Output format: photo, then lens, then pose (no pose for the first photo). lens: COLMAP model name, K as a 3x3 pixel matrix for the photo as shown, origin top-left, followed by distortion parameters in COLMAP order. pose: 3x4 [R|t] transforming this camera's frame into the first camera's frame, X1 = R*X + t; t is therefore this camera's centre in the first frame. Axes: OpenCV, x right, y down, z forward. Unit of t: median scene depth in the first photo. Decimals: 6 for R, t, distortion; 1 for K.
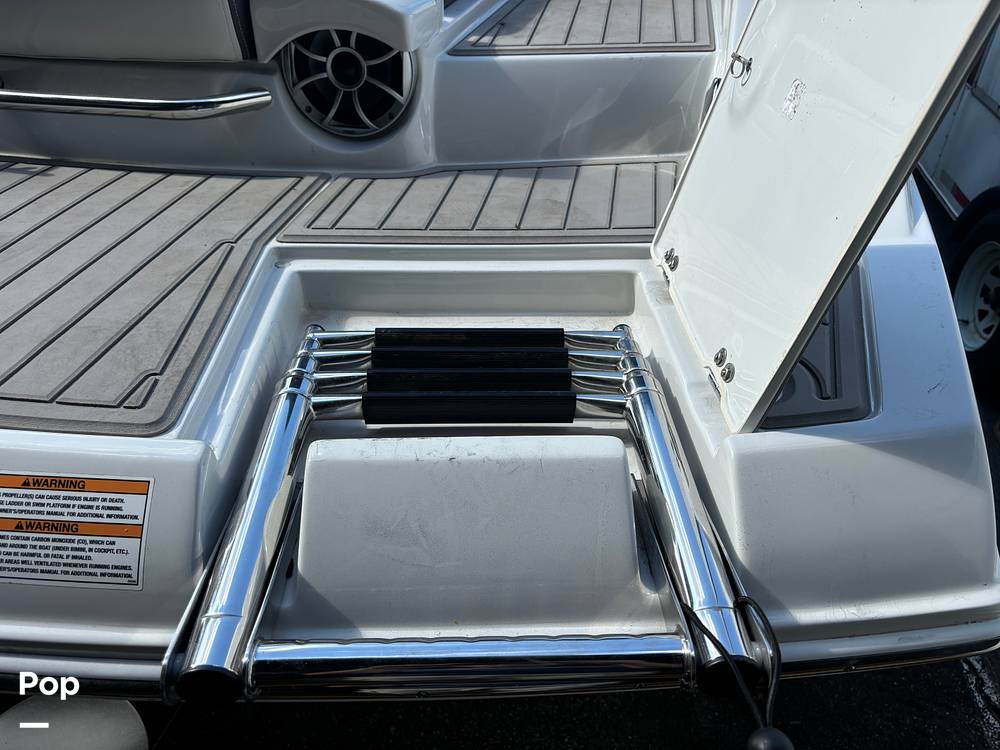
lens RADIAL K [[746.5, 0, 500.5], [0, 746.5, 379.5], [0, 0, 1]] dist [0.036181, -0.044796]
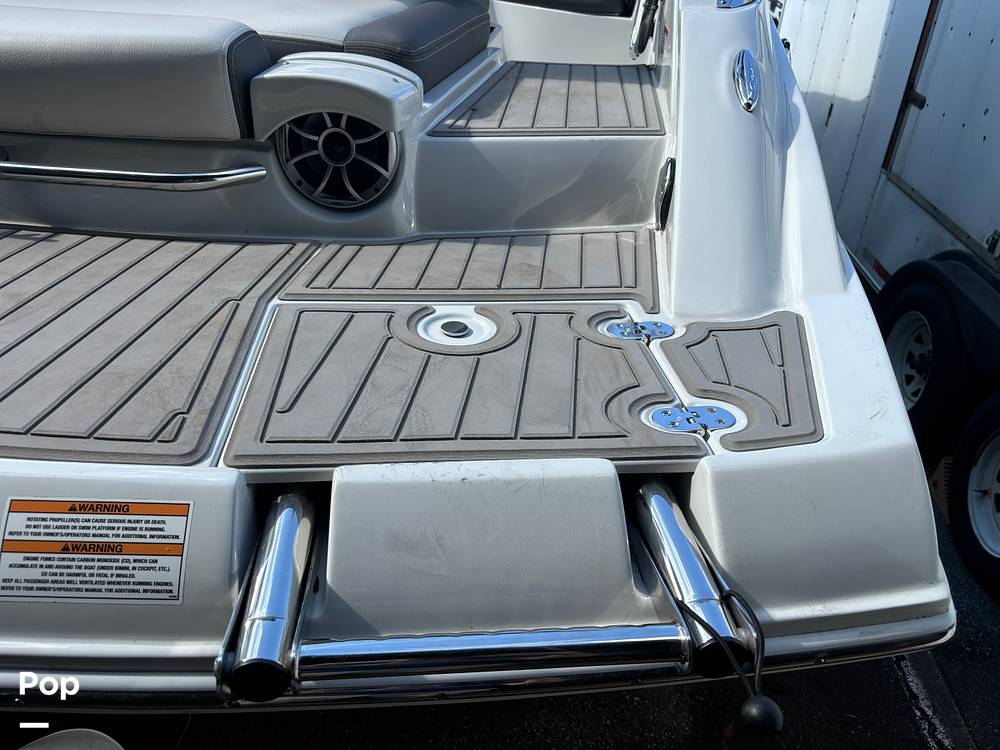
lens RADIAL K [[746.5, 0, 495.8], [0, 746.5, 389.6], [0, 0, 1]] dist [0.036181, -0.044796]
pose [[0.997782, -0.012533, 0.065379, -0.055261], [0.018385, 0.995799, -0.089698, 0.045743], [-0.063980, 0.090701, 0.993821, -0.078031]]
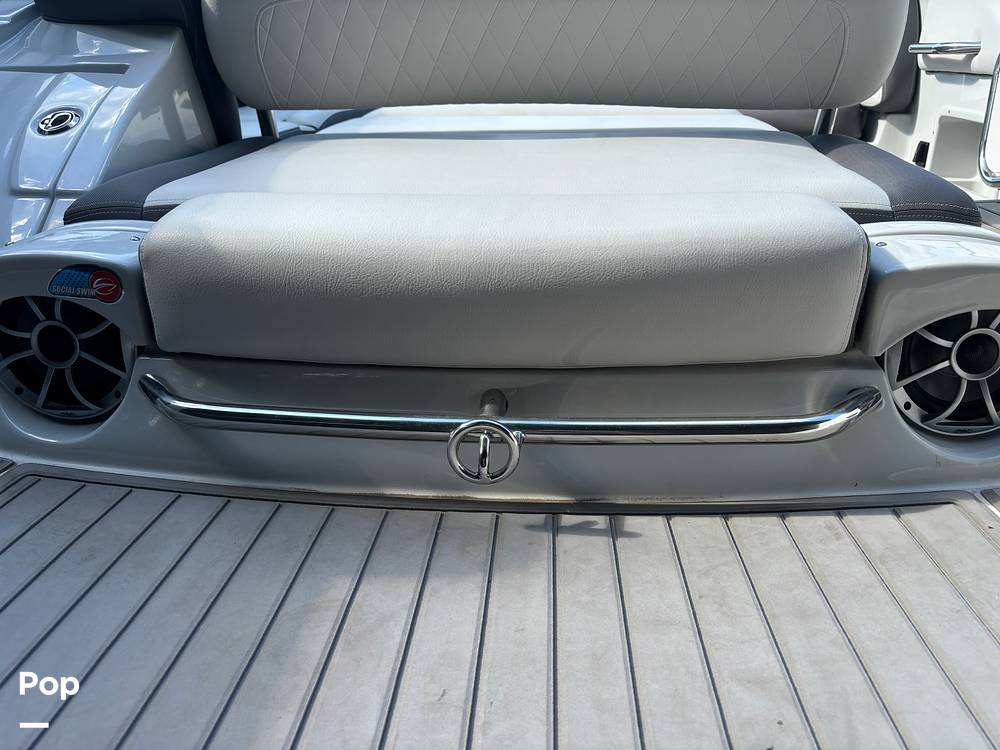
lens RADIAL K [[746.5, 0, 494.2], [0, 746.5, 376.6], [0, 0, 1]] dist [0.036181, -0.044796]
pose [[0.995346, -0.074770, 0.060800, -0.828652], [0.087902, 0.963001, -0.254761, -0.270568], [-0.039502, 0.258920, 0.965091, 0.327156]]
